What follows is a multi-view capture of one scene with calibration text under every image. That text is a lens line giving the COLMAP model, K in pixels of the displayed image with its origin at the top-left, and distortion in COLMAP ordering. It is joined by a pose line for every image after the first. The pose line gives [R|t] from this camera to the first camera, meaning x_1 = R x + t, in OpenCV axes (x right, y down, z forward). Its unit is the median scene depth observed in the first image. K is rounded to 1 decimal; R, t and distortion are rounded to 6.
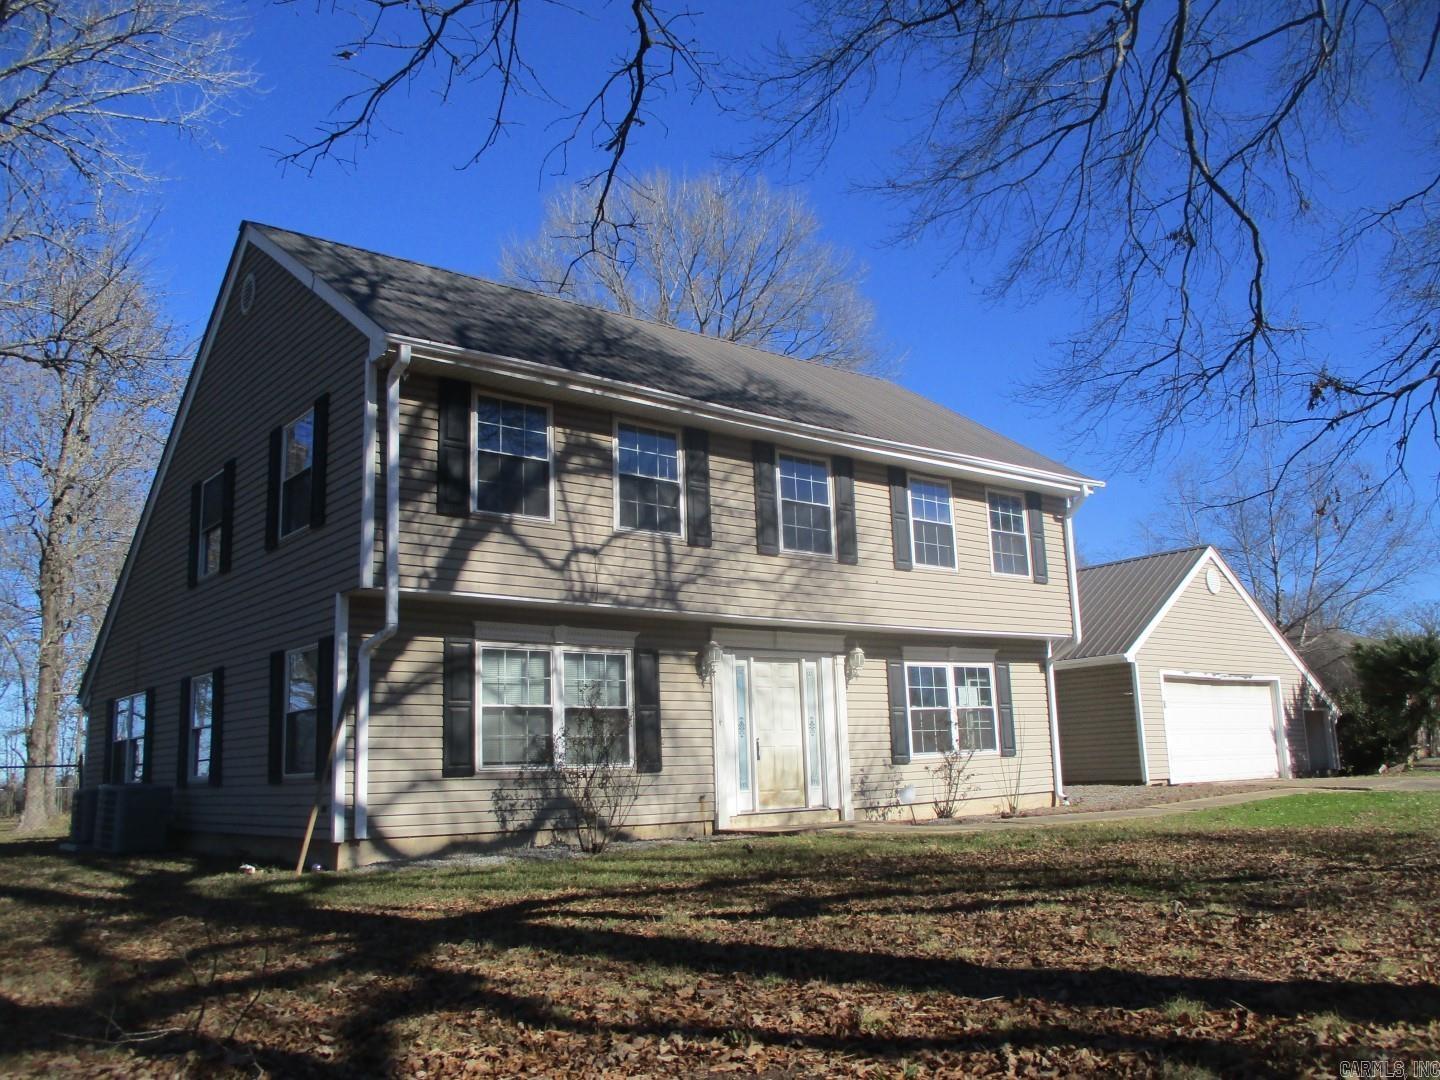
lens RADIAL K [[1164.1, 0, 758.1], [0, 1164.1, 561.2], [0, 0, 1]] dist [0.001489, 0.002576]
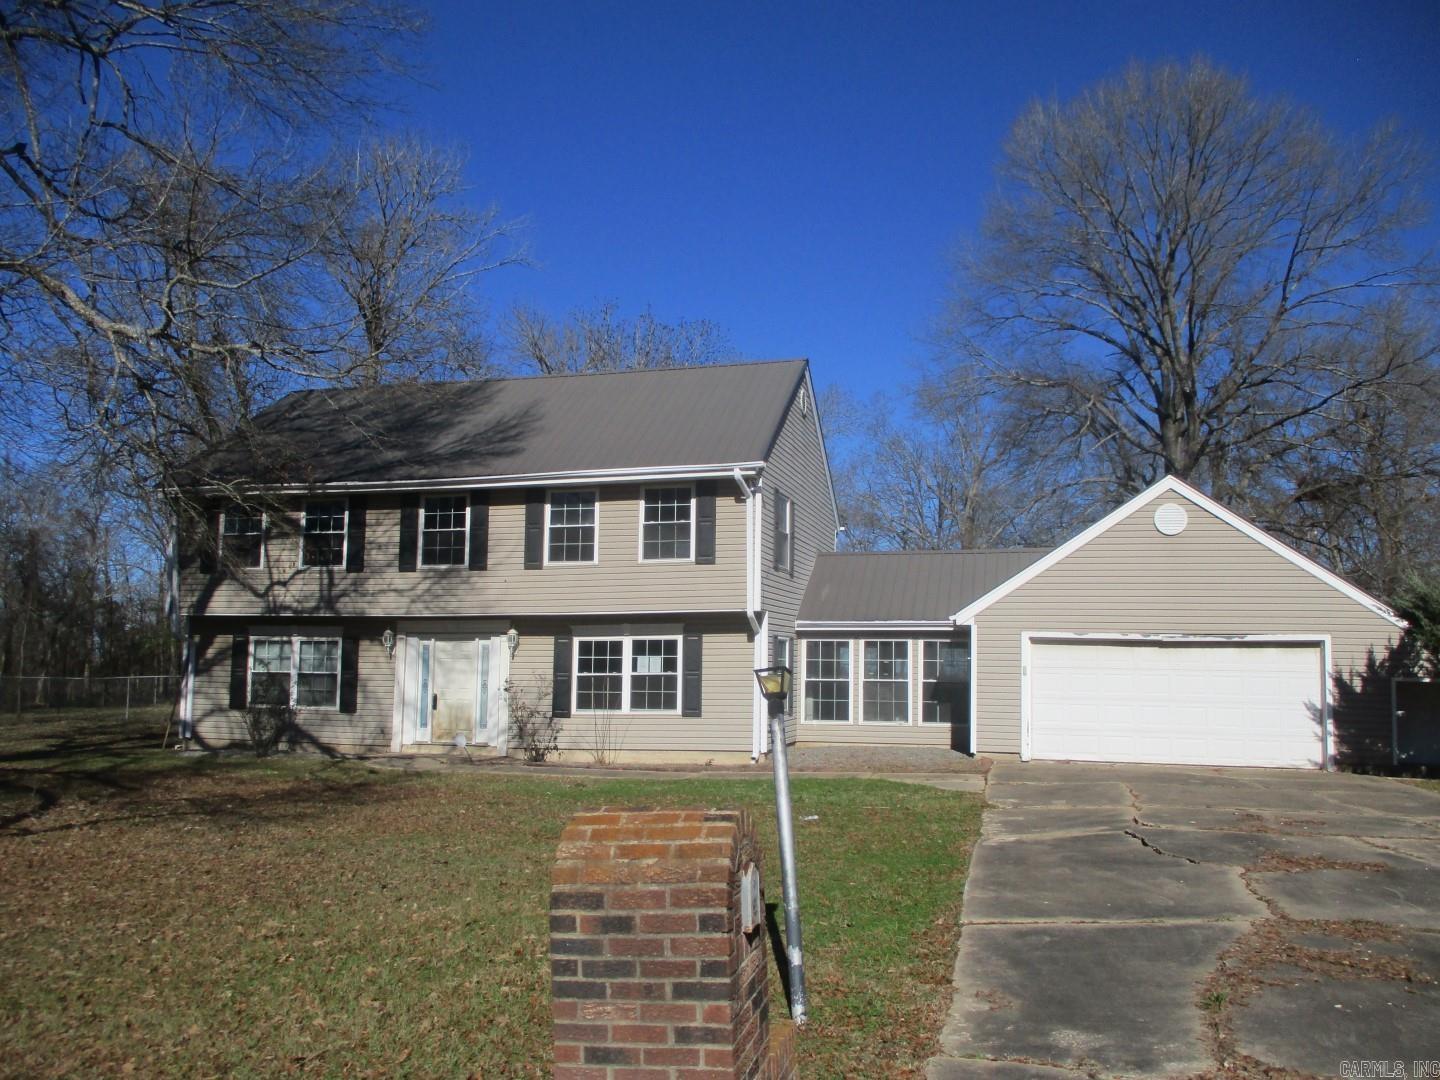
lens RADIAL K [[1164.1, 0, 758.1], [0, 1164.1, 561.2], [0, 0, 1]] dist [0.001489, 0.002576]
pose [[0.590665, -0.035904, -0.806118, 1.511290], [0.110035, 0.993261, 0.036387, -0.023762], [0.799379, -0.110194, 0.590636, 0.504728]]
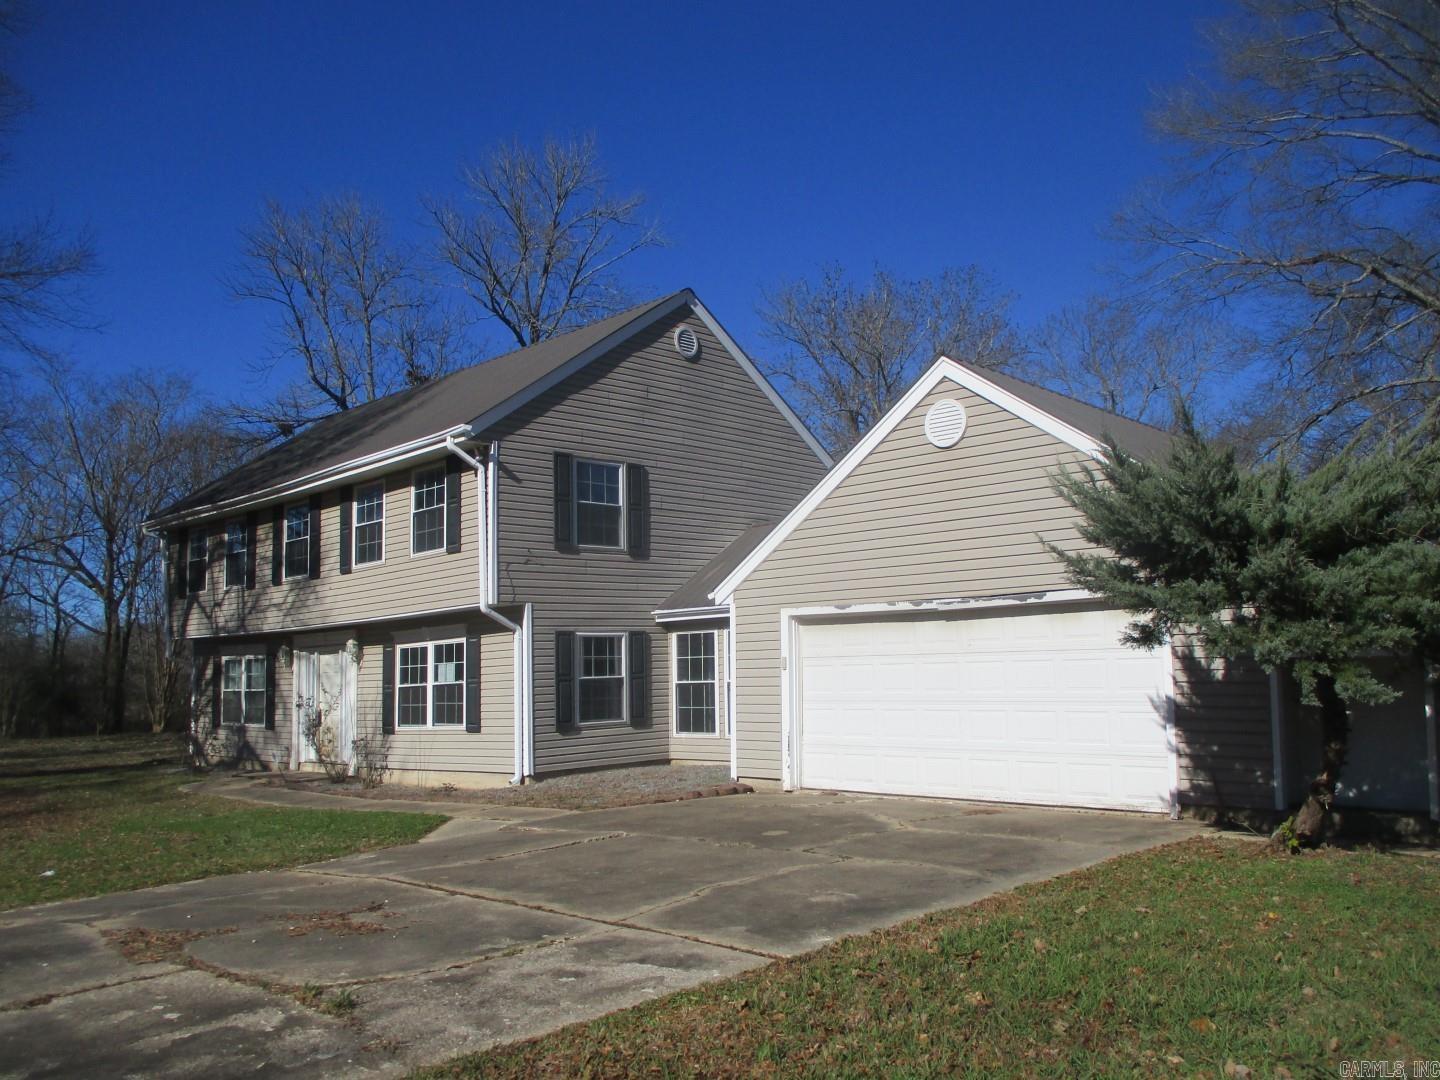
lens RADIAL K [[1213.8, 0, 726.1], [0, 1213.8, 540.4], [0, 0, 1]] dist [-0.026883, -0.004065]
pose [[0.085087, -0.078569, -0.993271, 1.602396], [0.197638, 0.978409, -0.060463, 0.145362], [0.976575, -0.191163, 0.098778, 1.455470]]
